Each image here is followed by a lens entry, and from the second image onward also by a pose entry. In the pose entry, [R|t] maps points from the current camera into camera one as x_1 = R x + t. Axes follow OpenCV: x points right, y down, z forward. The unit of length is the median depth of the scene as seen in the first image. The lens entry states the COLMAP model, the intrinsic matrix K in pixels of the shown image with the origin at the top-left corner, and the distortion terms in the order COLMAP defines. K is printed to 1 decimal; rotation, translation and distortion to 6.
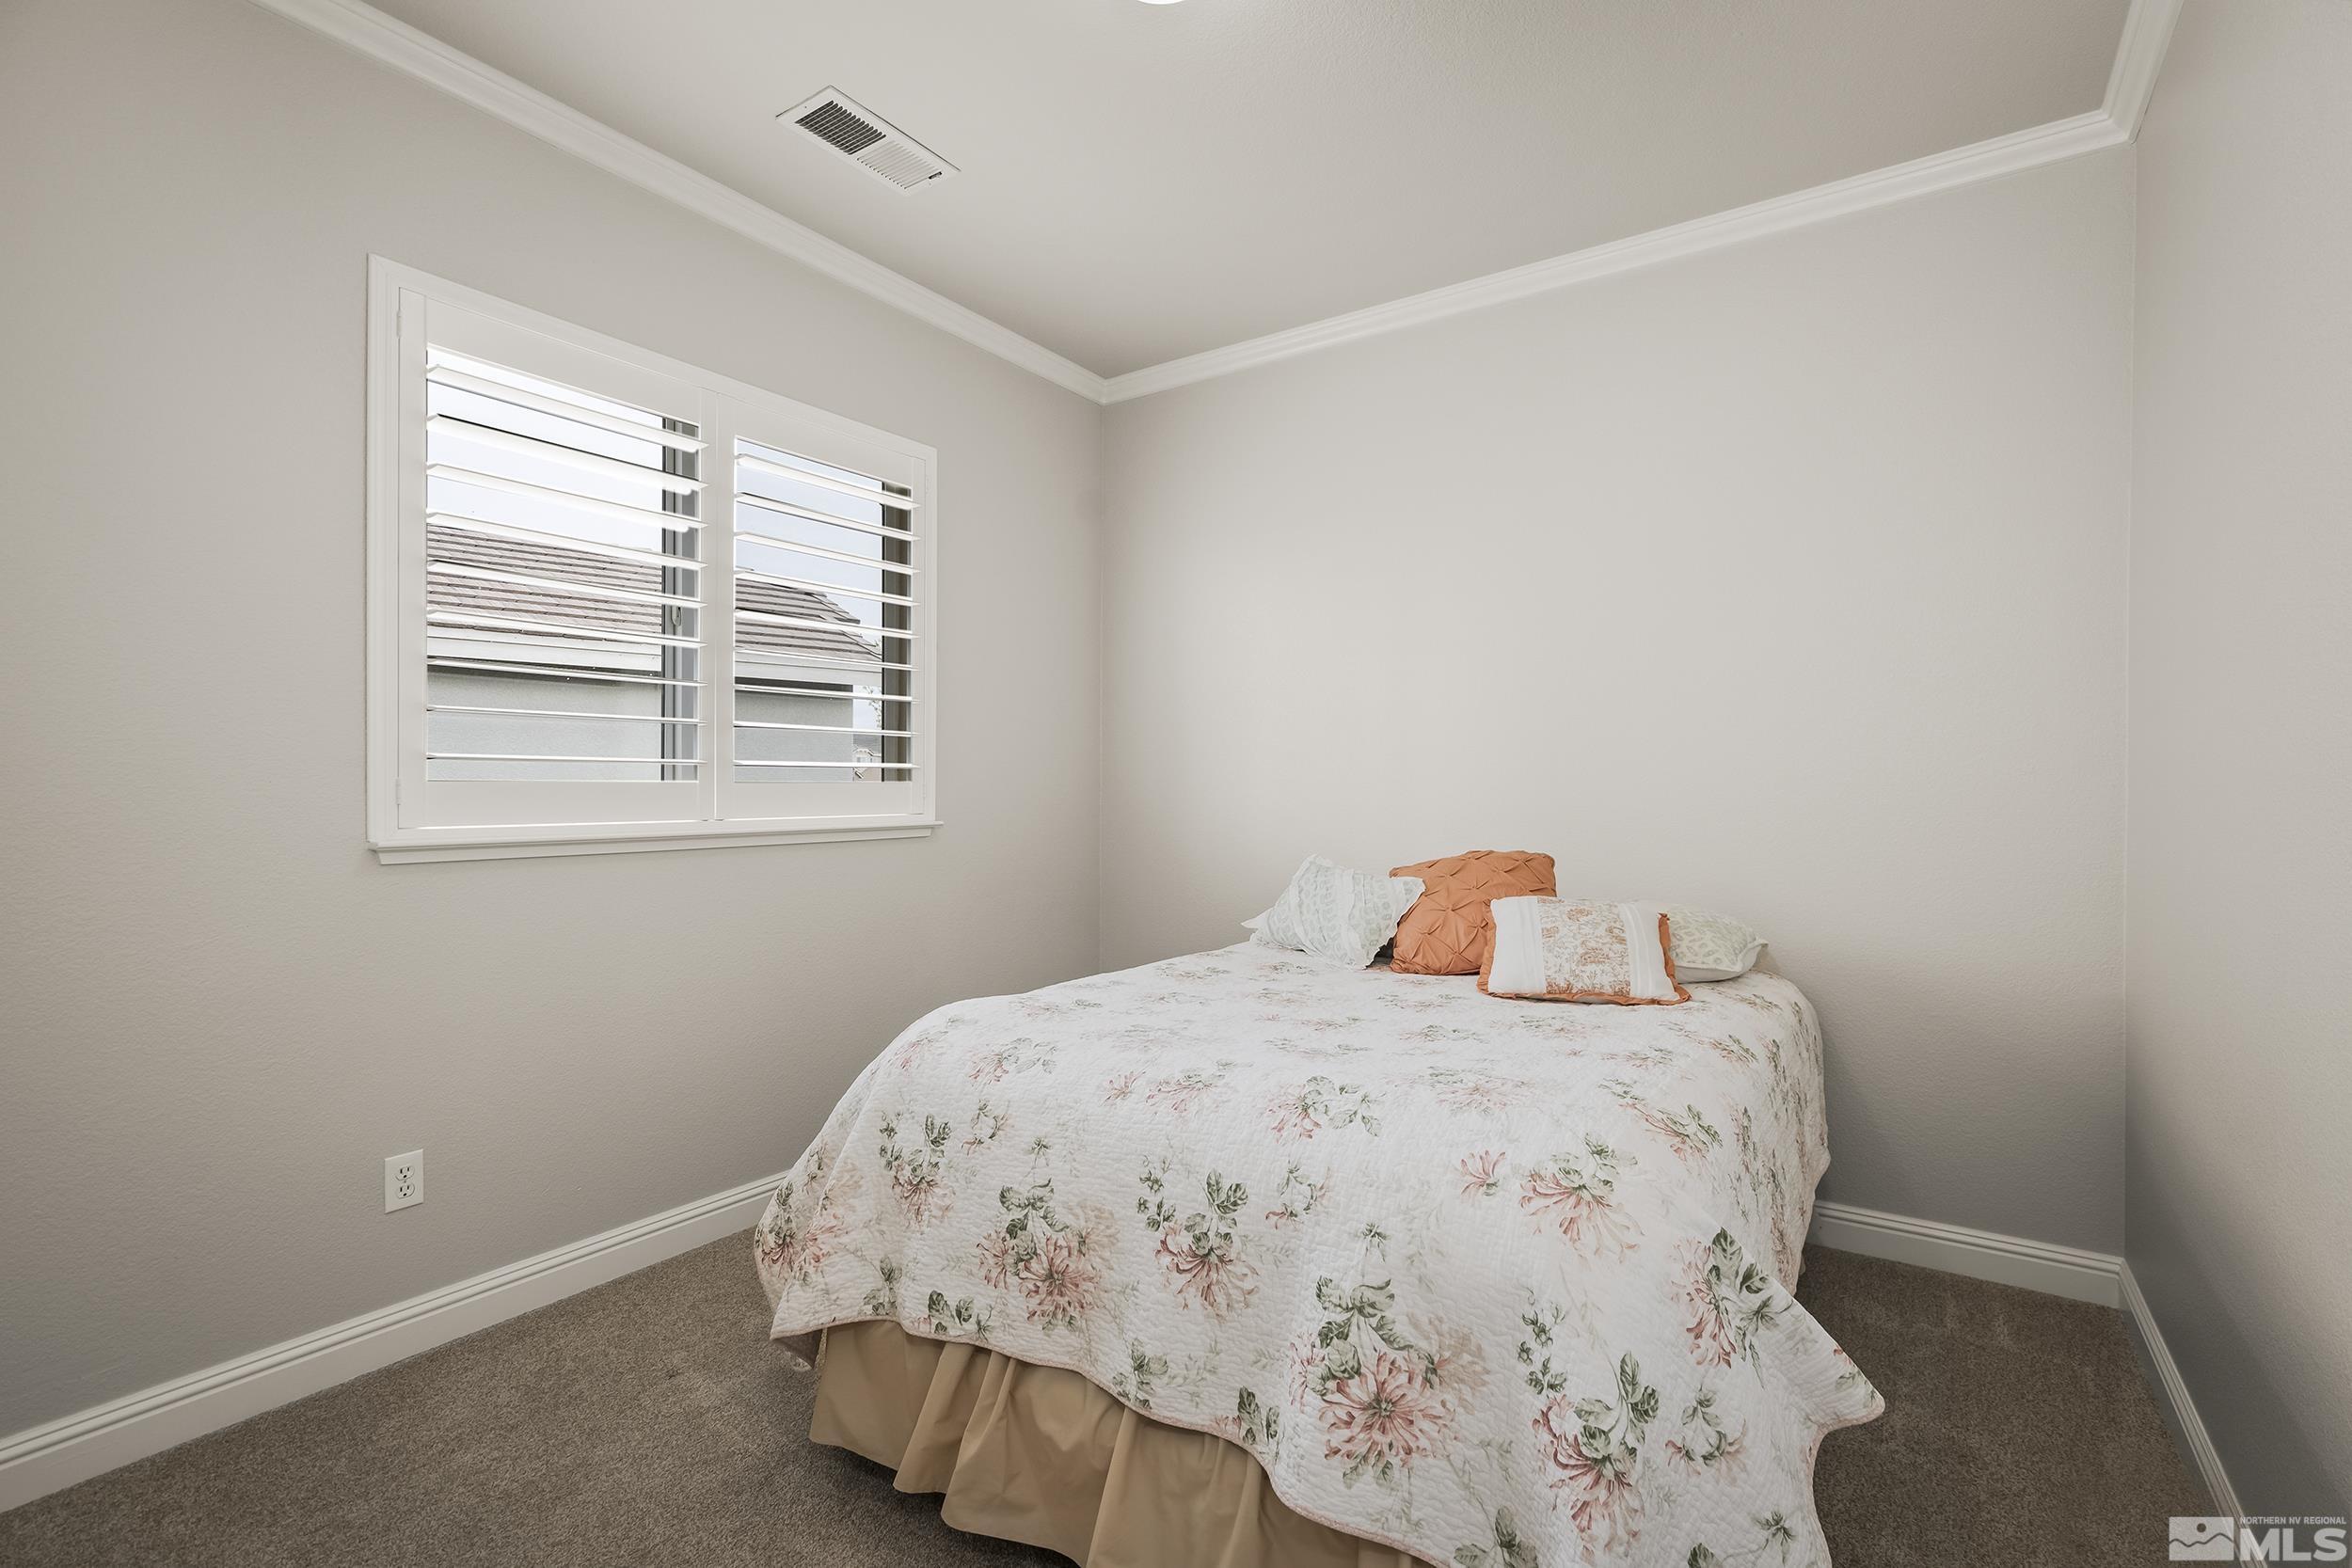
lens RADIAL K [[1067.2, 0, 1176.0], [0, 1067.2, 784.0], [0, 0, 1]] dist [-0.004466, -0.000396]
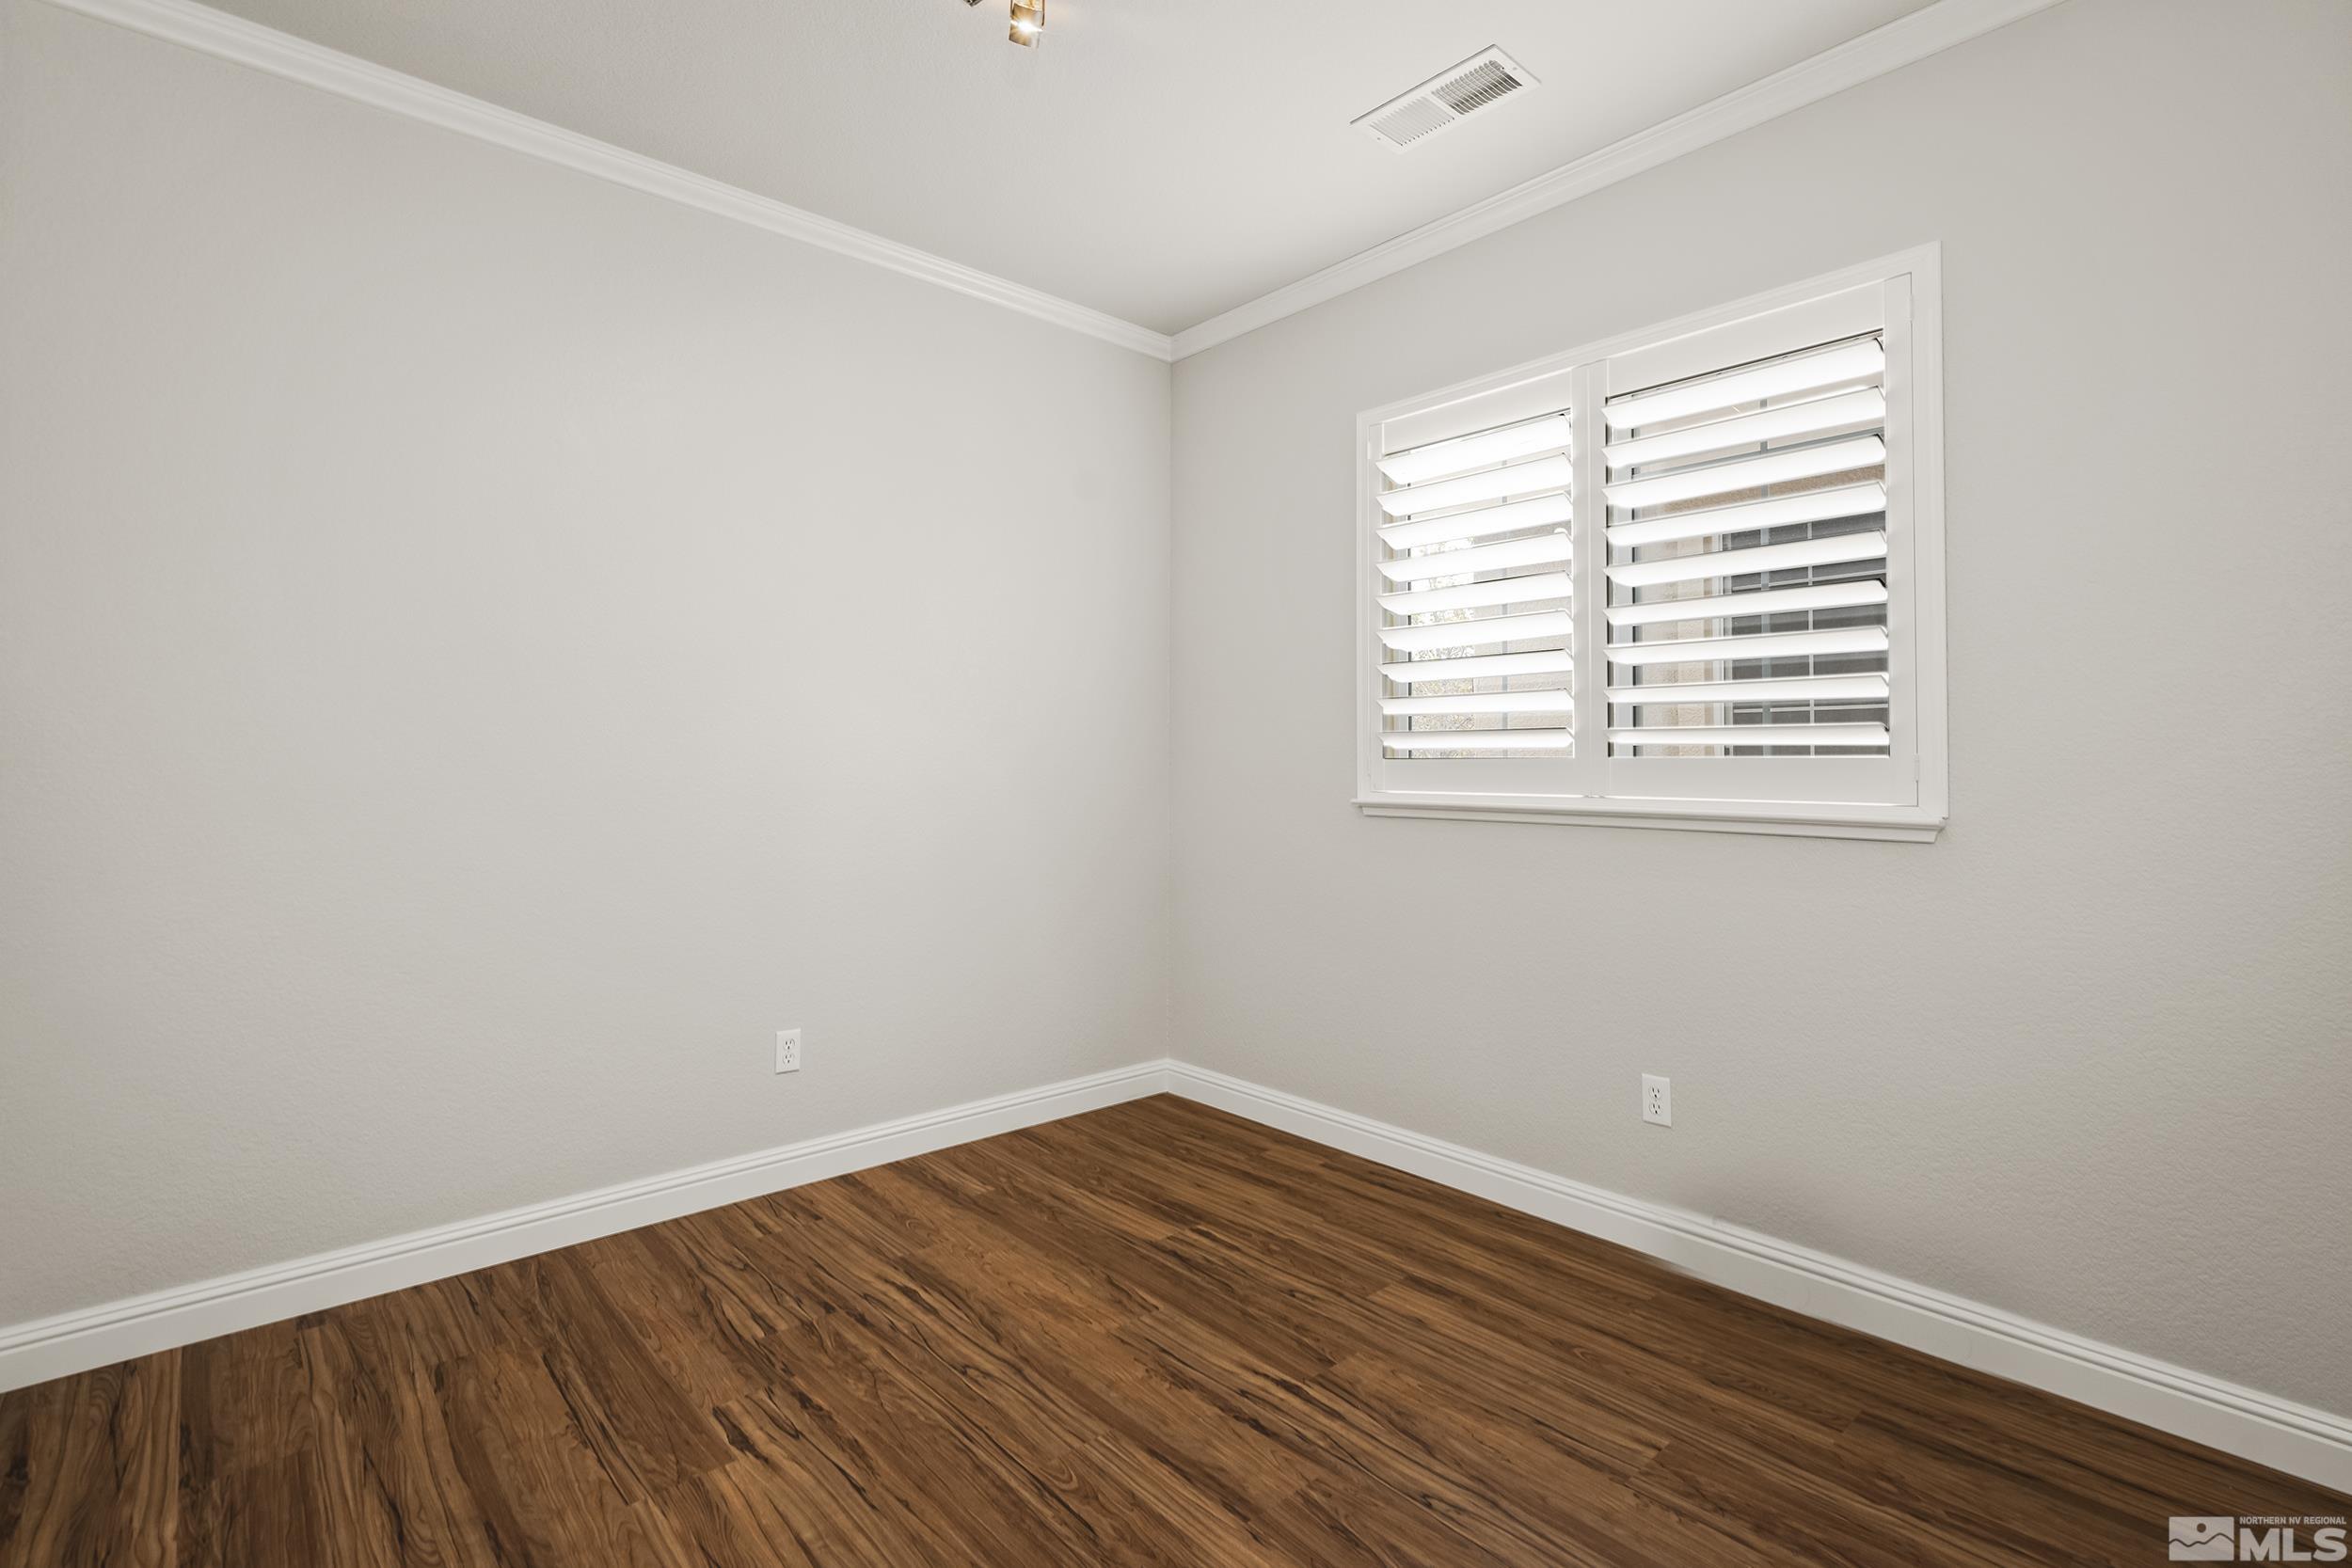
lens RADIAL K [[1067.2, 0, 1176.0], [0, 1067.2, 784.0], [0, 0, 1]] dist [-0.004466, -0.000396]
pose [[-0.228697, 0.014609, -0.973388, 0.549061], [-0.004464, 0.999861, 0.016055, 0.005453], [0.973487, 0.008017, -0.228600, 0.748522]]
